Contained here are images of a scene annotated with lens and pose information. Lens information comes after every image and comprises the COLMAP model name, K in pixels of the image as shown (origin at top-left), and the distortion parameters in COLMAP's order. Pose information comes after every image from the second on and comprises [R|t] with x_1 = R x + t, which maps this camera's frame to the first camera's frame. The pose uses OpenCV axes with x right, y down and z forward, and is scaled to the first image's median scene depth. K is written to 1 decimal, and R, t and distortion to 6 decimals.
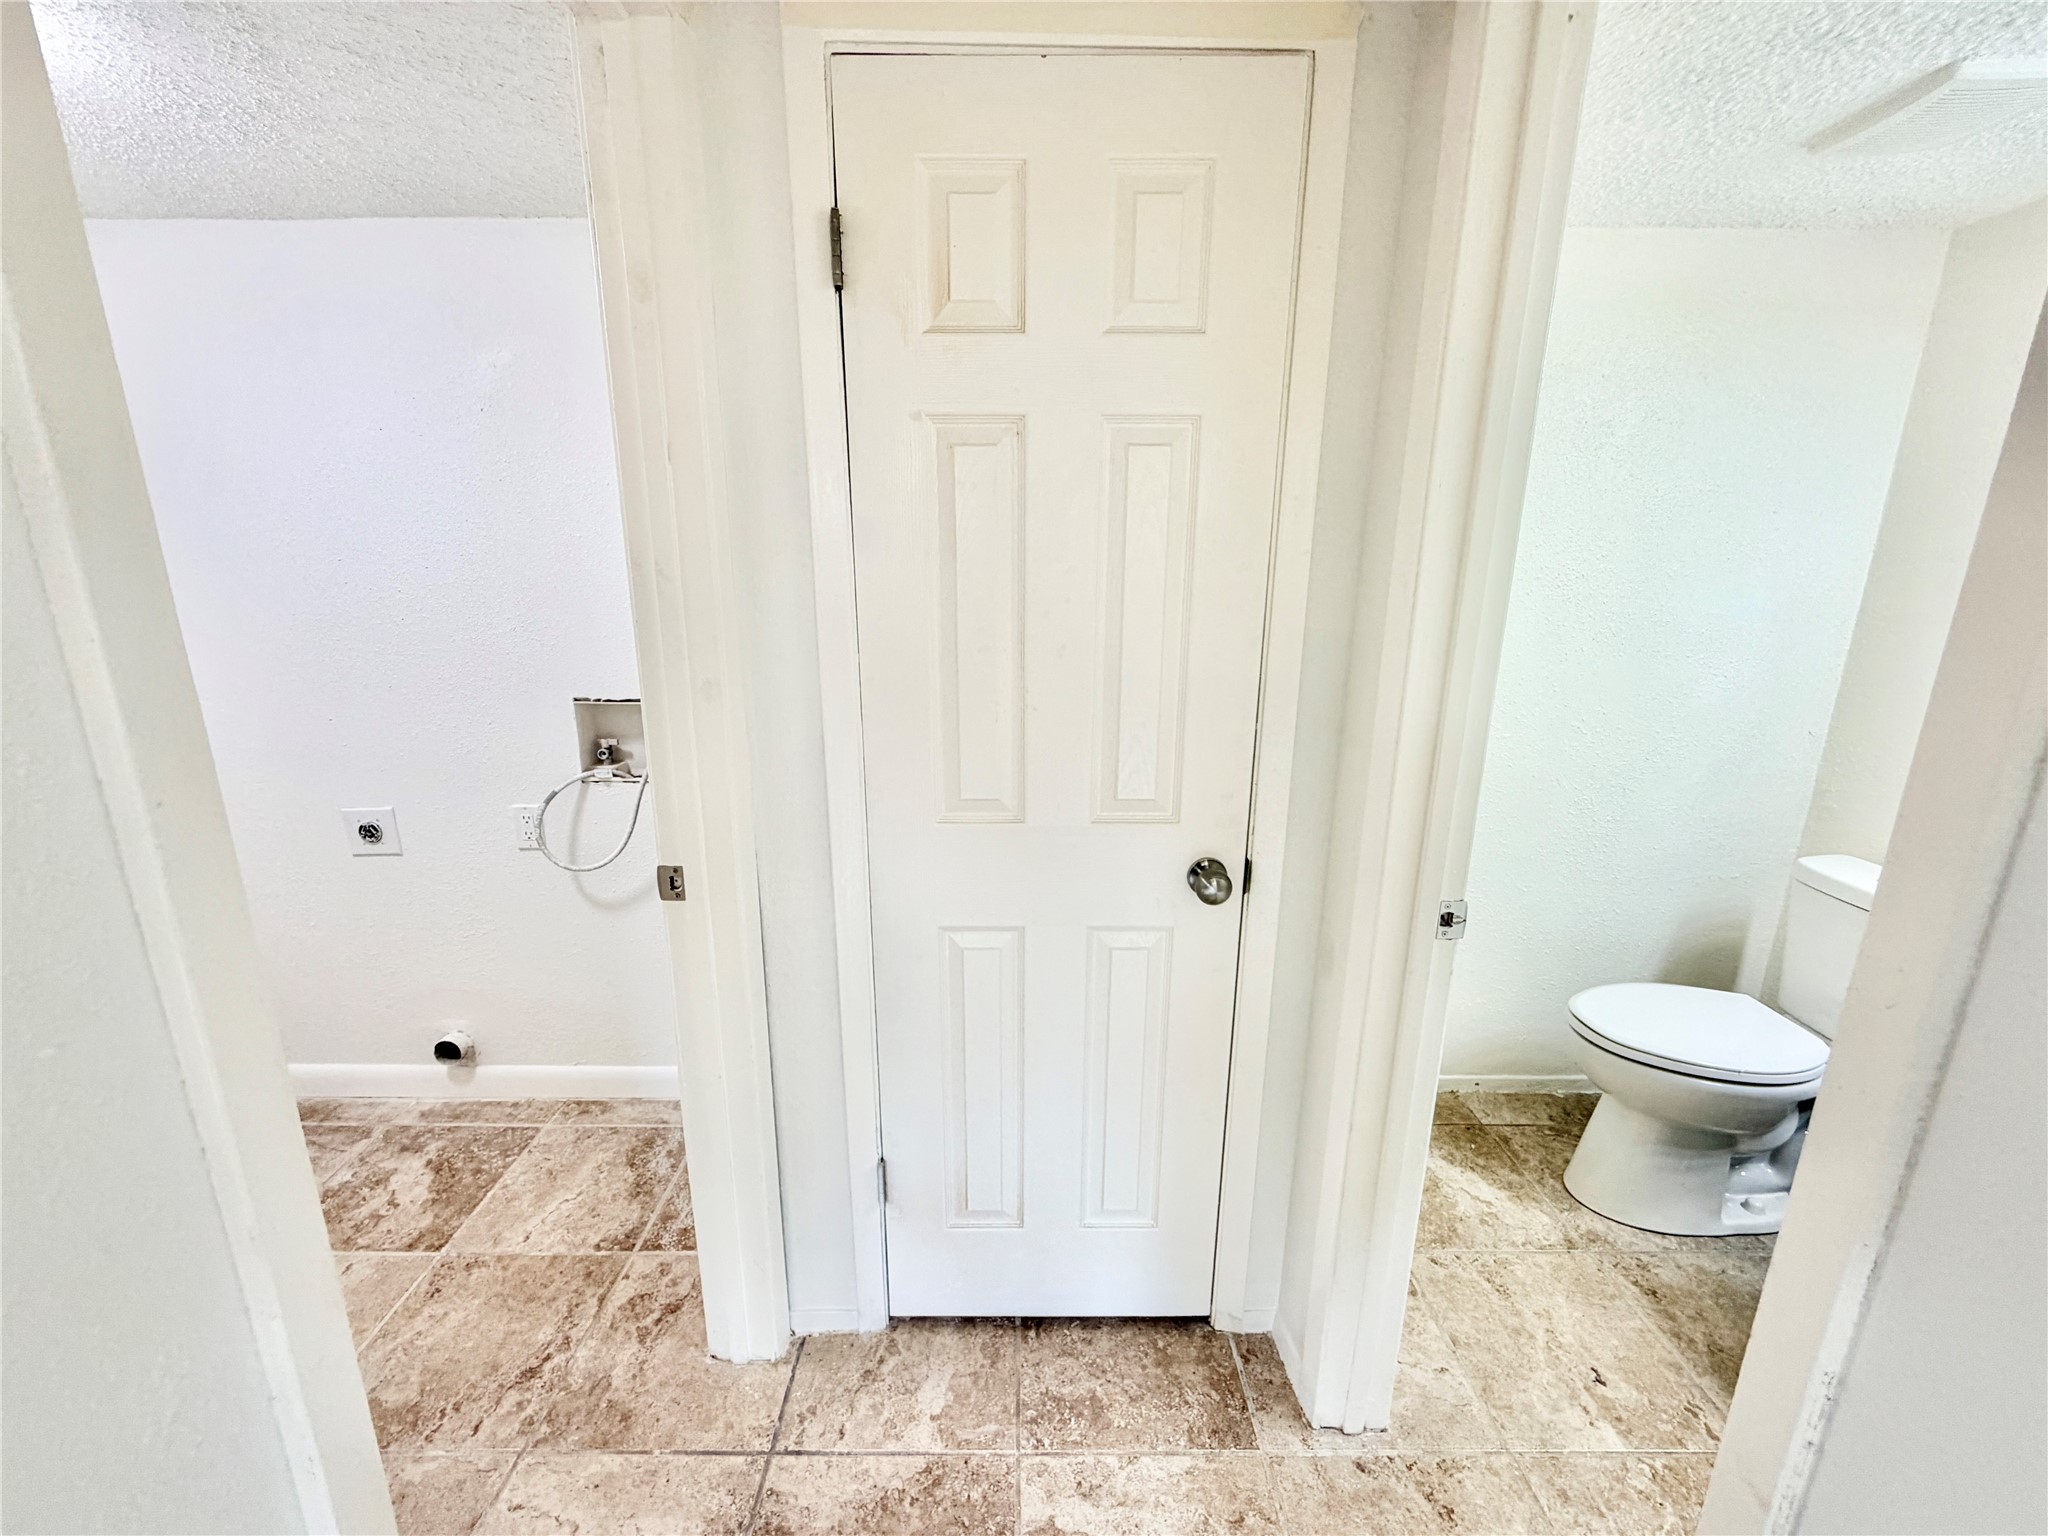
lens RADIAL K [[814.8, 0, 1019.1], [0, 814.8, 776.6], [0, 0, 1]] dist [-0.001595, 0.000691]
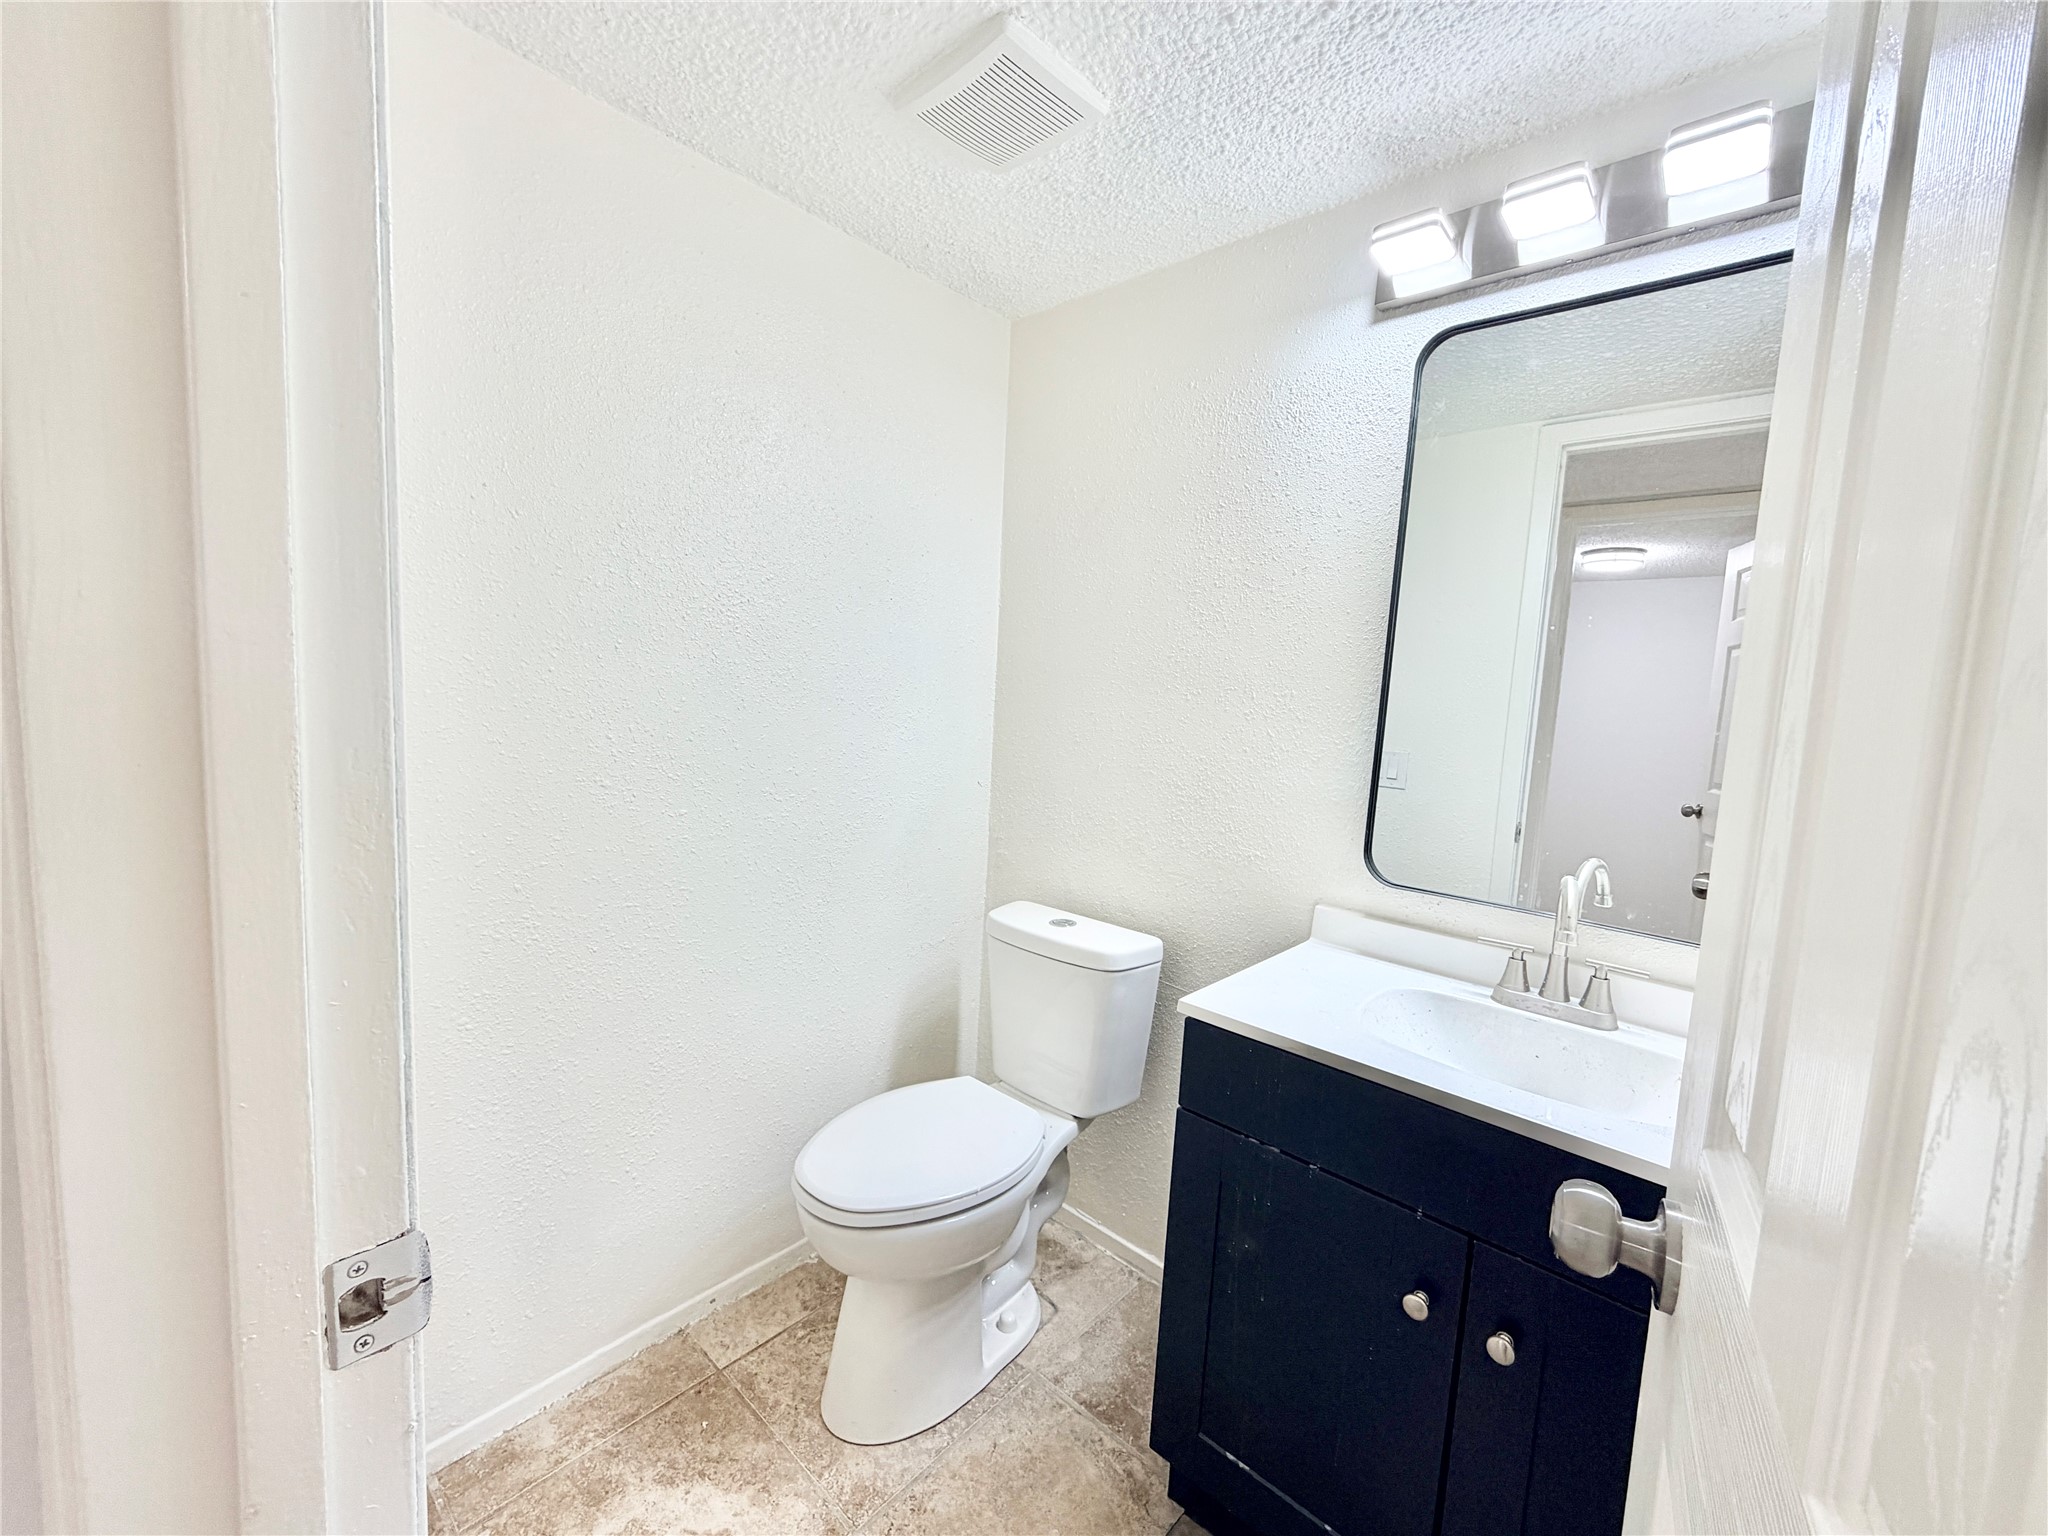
lens RADIAL K [[814.8, 0, 1018.8], [0, 814.8, 769.5], [0, 0, 1]] dist [-0.001595, 0.000691]
pose [[0.672134, -0.049637, 0.738764, 0.289389], [0.142487, 0.987773, -0.063268, 0.000613], [-0.726591, 0.147789, 0.670988, 0.310966]]
